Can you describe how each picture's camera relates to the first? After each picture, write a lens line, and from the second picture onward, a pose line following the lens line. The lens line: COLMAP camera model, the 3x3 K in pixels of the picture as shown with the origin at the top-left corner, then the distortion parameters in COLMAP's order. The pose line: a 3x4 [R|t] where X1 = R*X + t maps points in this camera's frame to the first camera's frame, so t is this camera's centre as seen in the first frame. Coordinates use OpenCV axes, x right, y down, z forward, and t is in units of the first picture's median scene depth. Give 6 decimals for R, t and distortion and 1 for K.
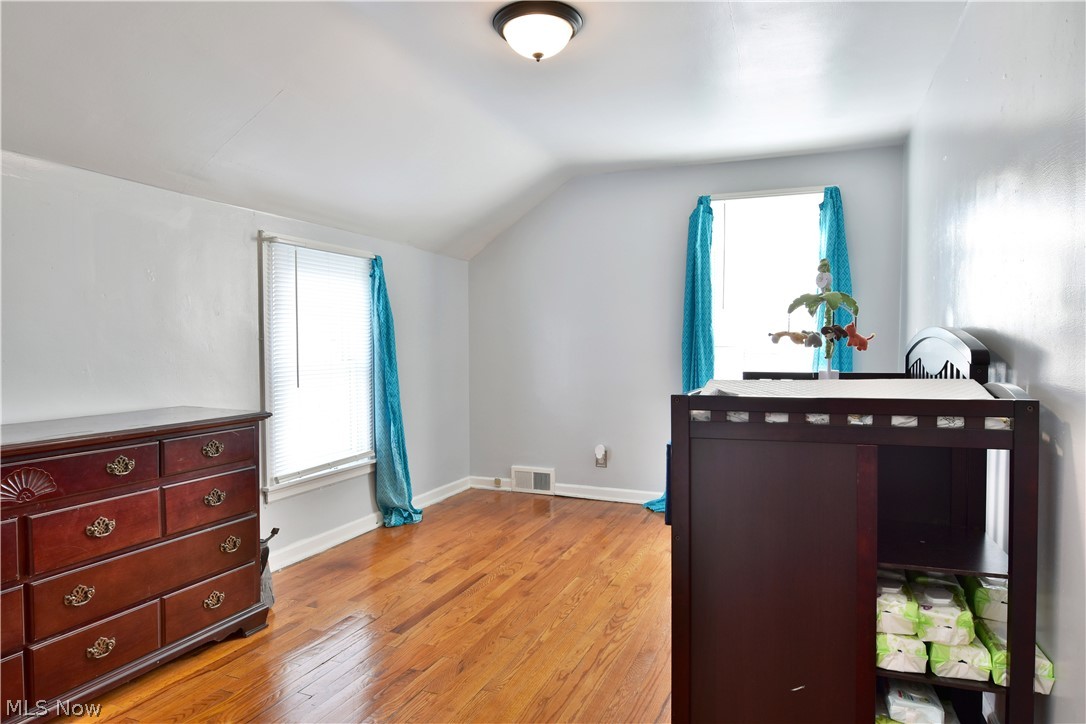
lens RADIAL K [[658.8, 0, 543.4], [0, 658.8, 364.9], [0, 0, 1]] dist [-0.016189, -0.002658]
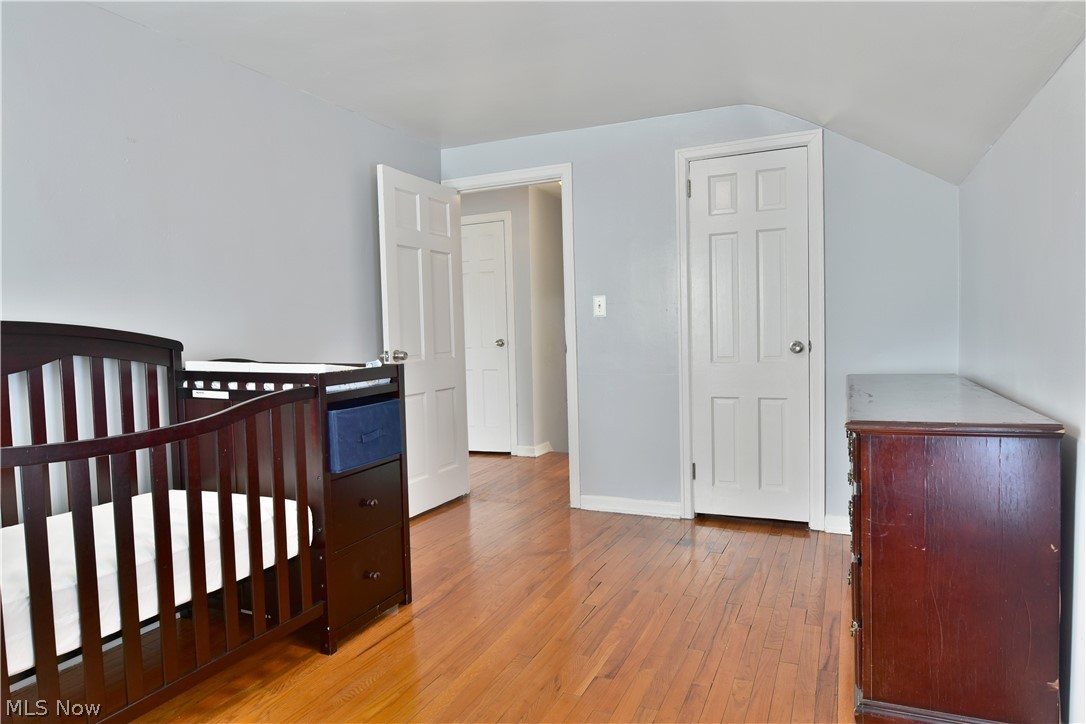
lens RADIAL K [[658.8, 0, 543.4], [0, 658.8, 364.9], [0, 0, 1]] dist [-0.016189, -0.002658]
pose [[-0.998011, 0.037663, 0.050562, -0.098051], [0.041448, 0.996244, 0.076026, -0.026951], [-0.047508, 0.077971, -0.995823, 1.086557]]
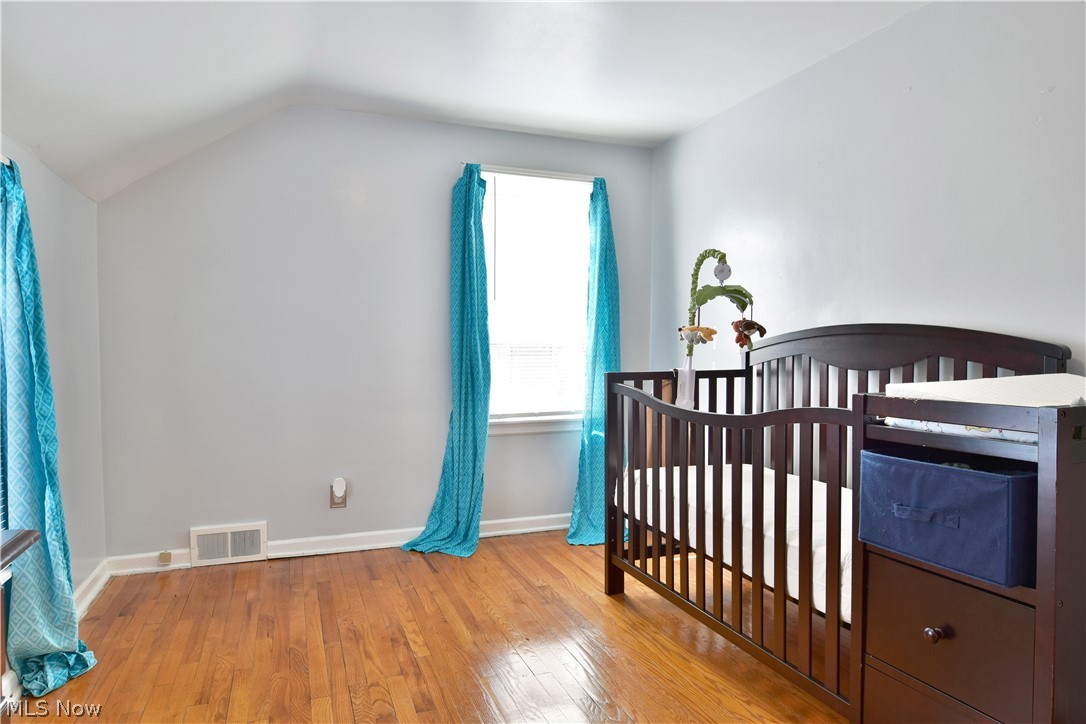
lens RADIAL K [[658.8, 0, 543.4], [0, 658.8, 364.9], [0, 0, 1]] dist [-0.016189, -0.002658]
pose [[0.728427, -0.021710, 0.684780, -0.286032], [0.020838, 0.999737, 0.009529, -0.008296], [-0.684807, 0.007328, 0.728688, 0.354702]]
